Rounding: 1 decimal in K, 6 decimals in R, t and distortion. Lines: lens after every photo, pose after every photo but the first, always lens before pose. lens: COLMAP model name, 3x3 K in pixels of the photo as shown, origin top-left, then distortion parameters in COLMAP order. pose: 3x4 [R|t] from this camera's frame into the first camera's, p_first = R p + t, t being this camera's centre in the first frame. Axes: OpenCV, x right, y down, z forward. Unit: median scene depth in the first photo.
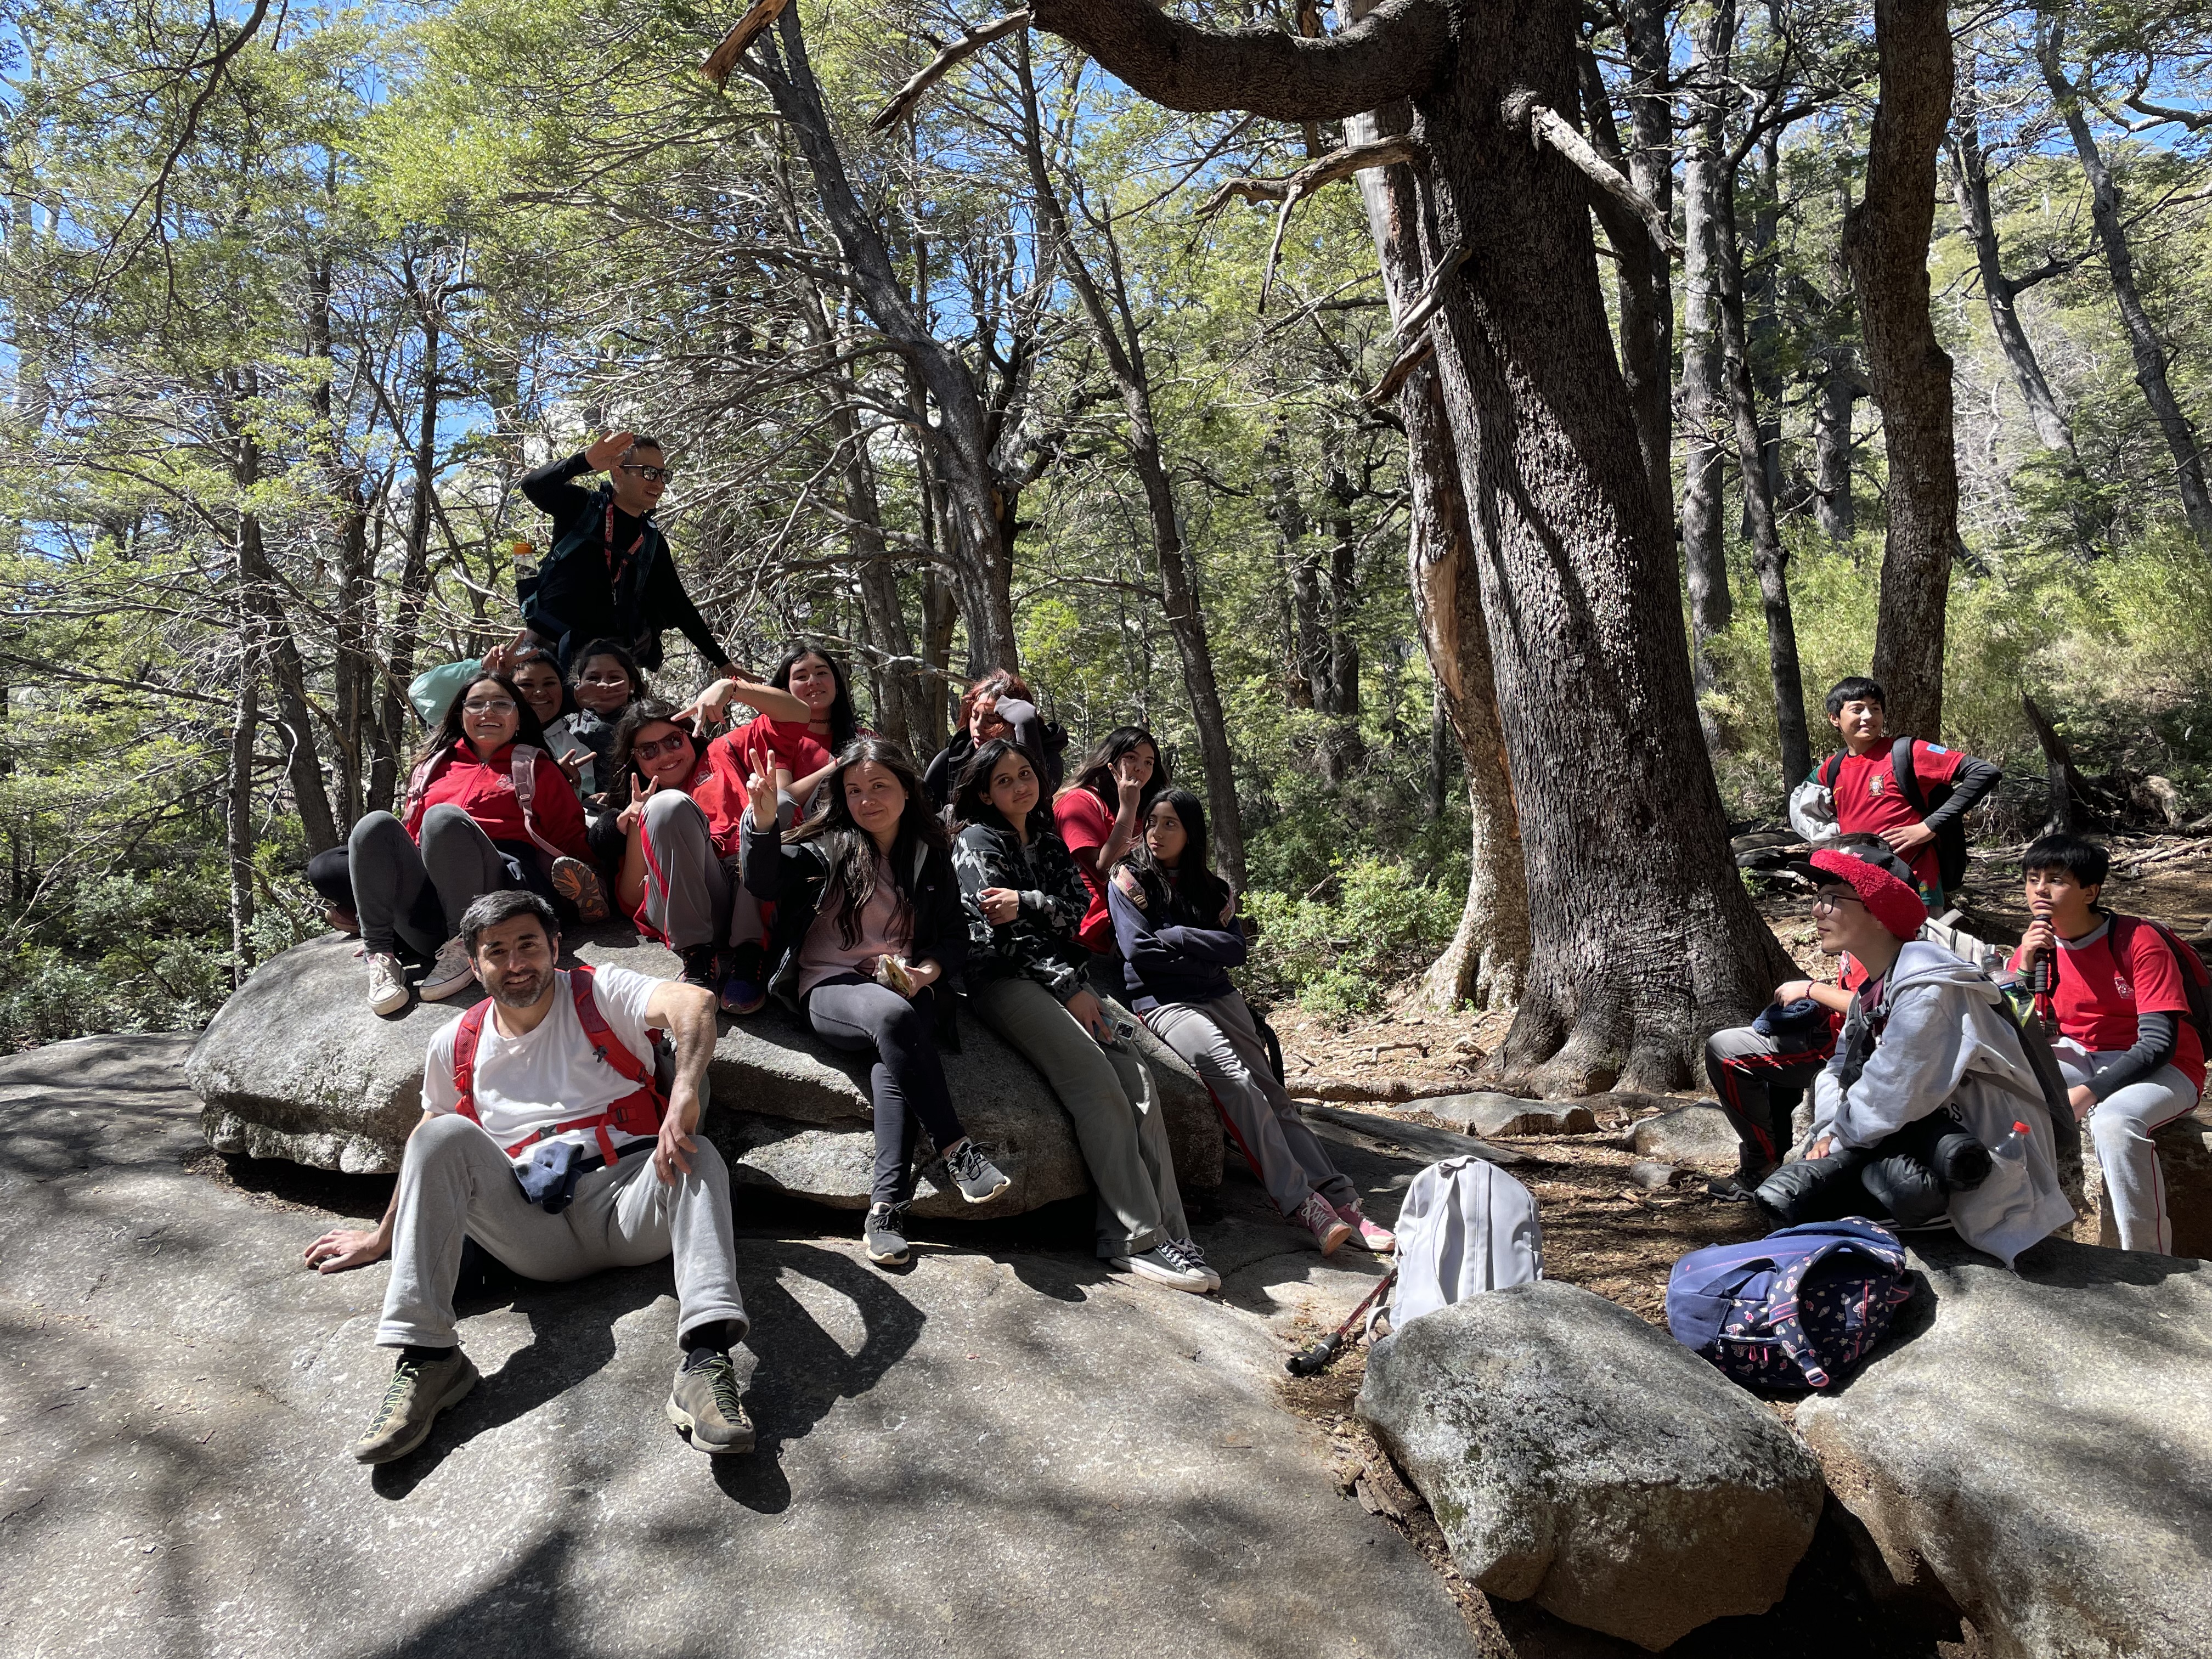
lens RADIAL K [[1566.4, 0, 1106.0], [0, 1566.4, 829.5], [0, 0, 1]] dist [0.011040, 0.003340]
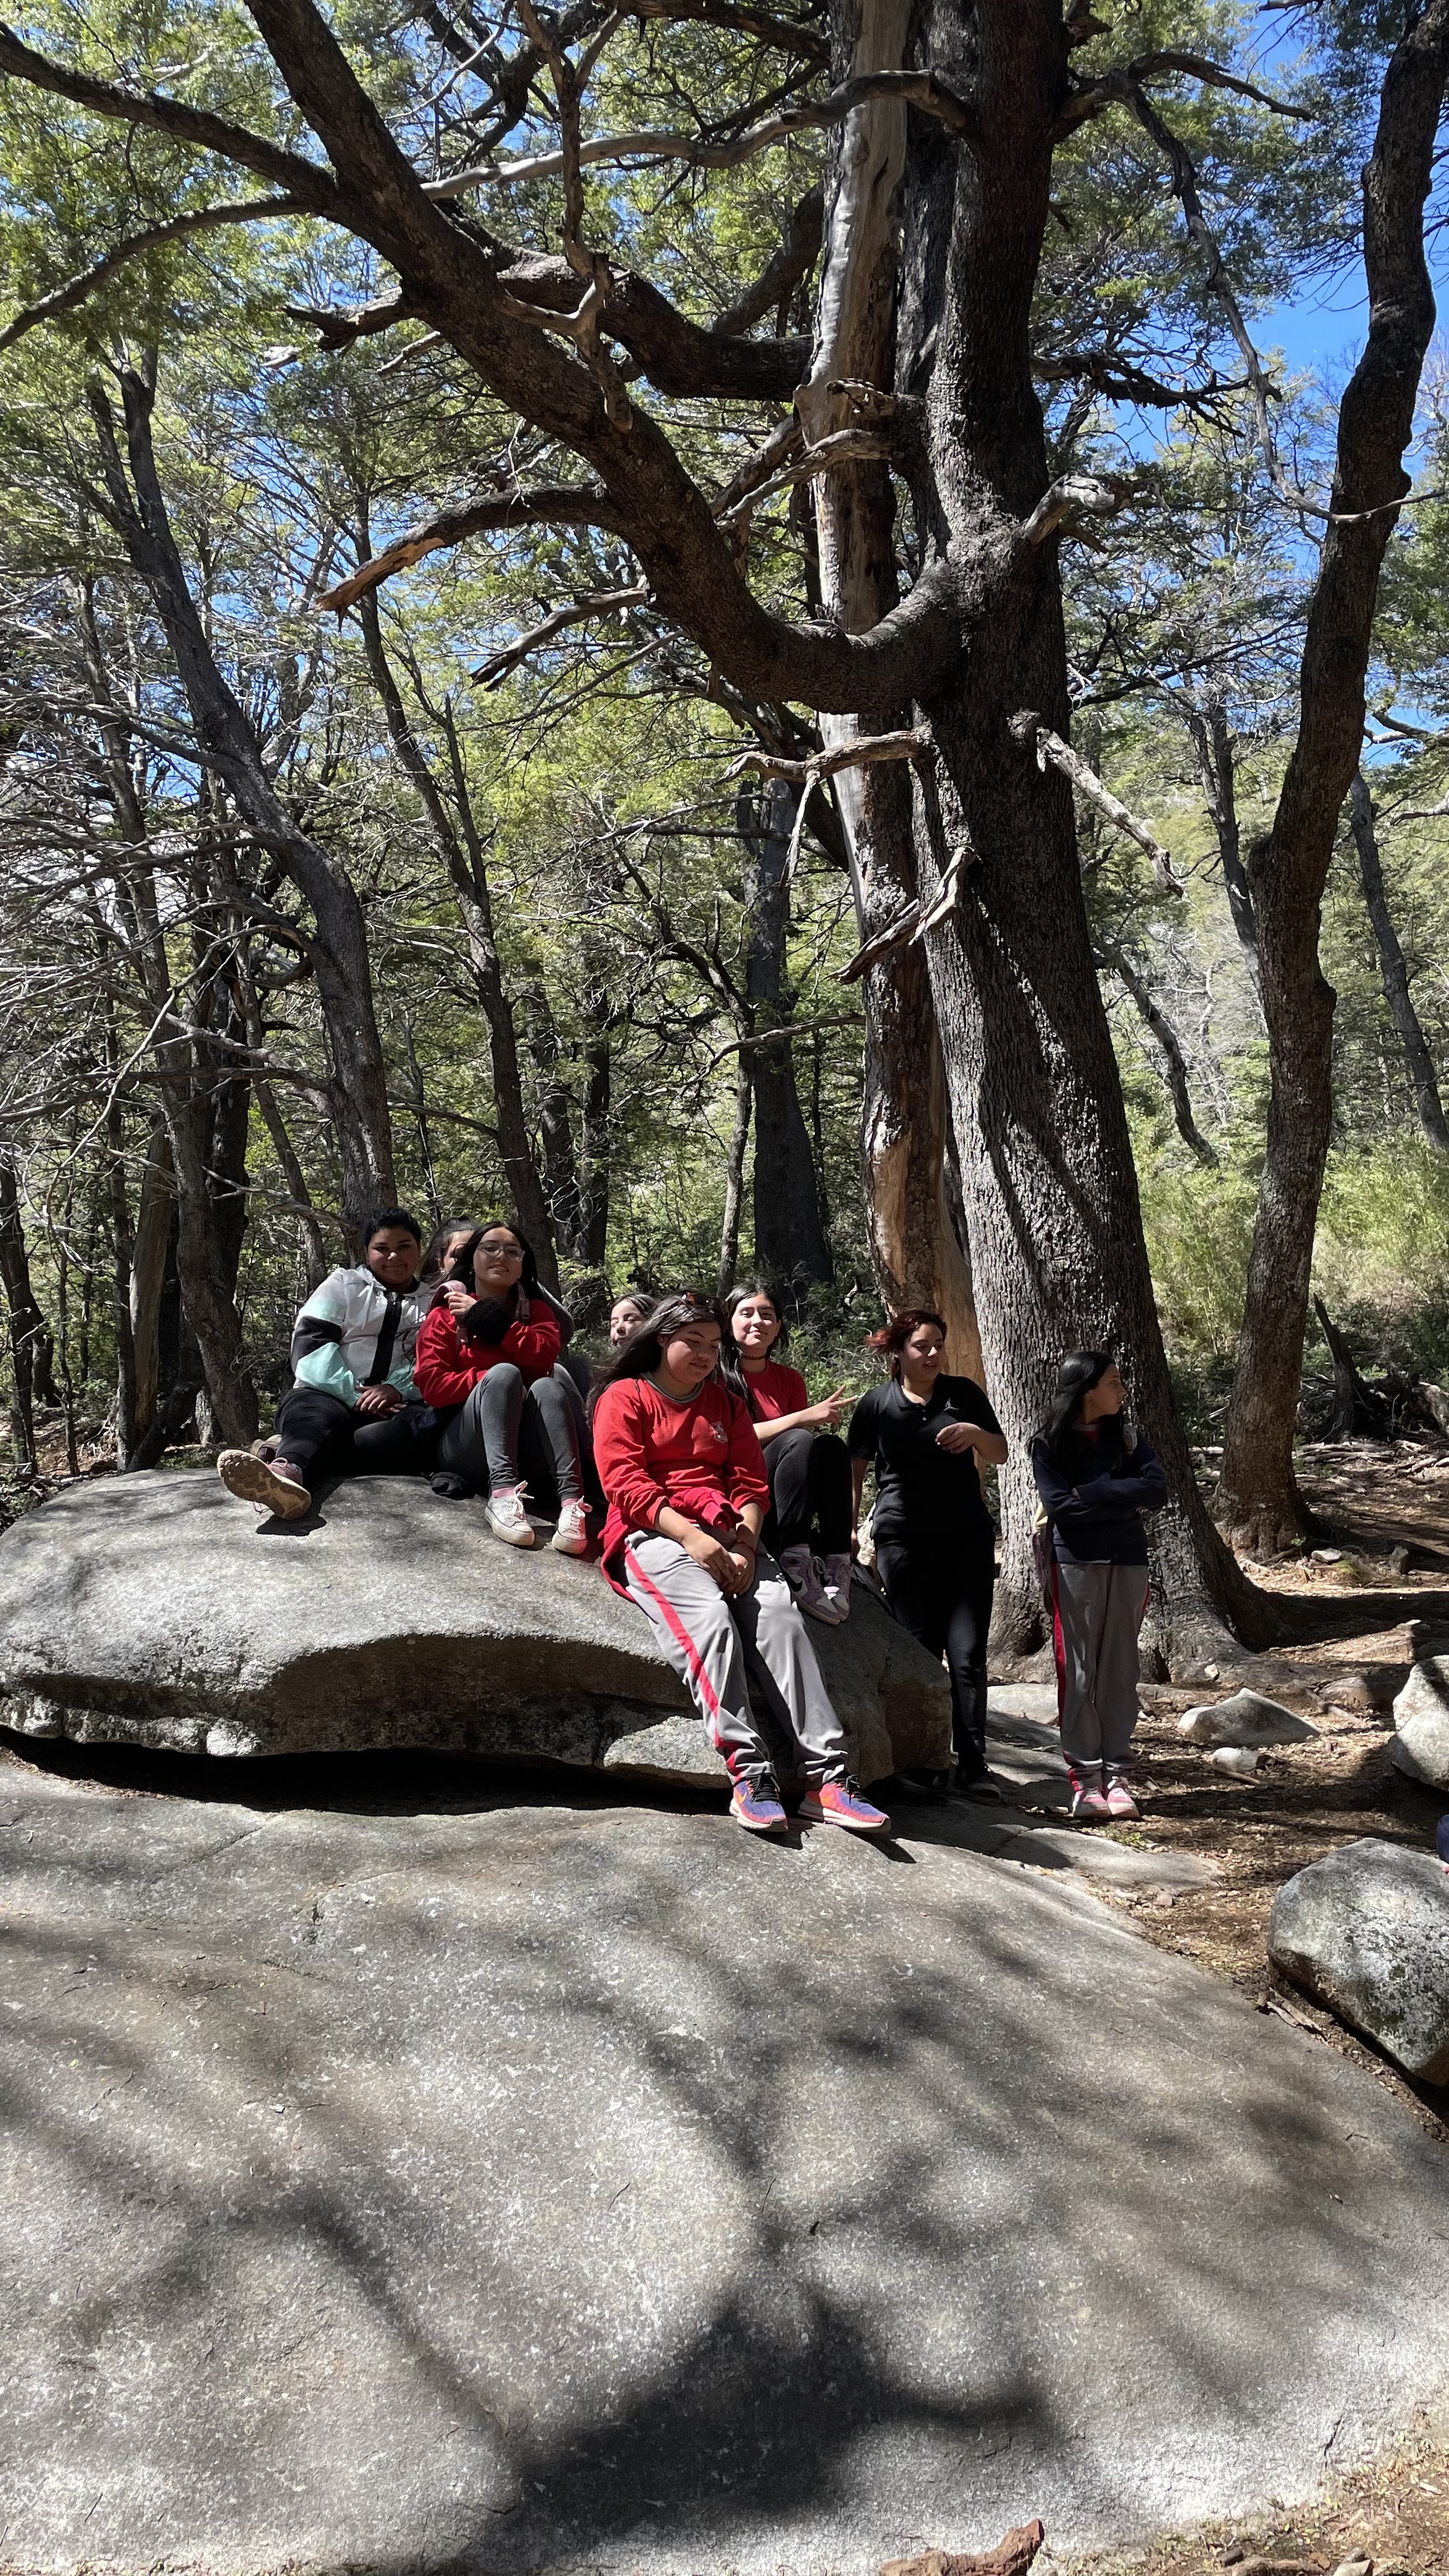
lens RADIAL K [[1797.9, 0, 724.5], [0, 1797.9, 1288.0], [0, 0, 1]] dist [0.096089, -0.113555]
pose [[0.964182, 0.061711, 0.257964, -0.220990], [-0.048975, 0.997256, -0.055513, -0.013181], [-0.260682, 0.040891, 0.964558, -0.093968]]
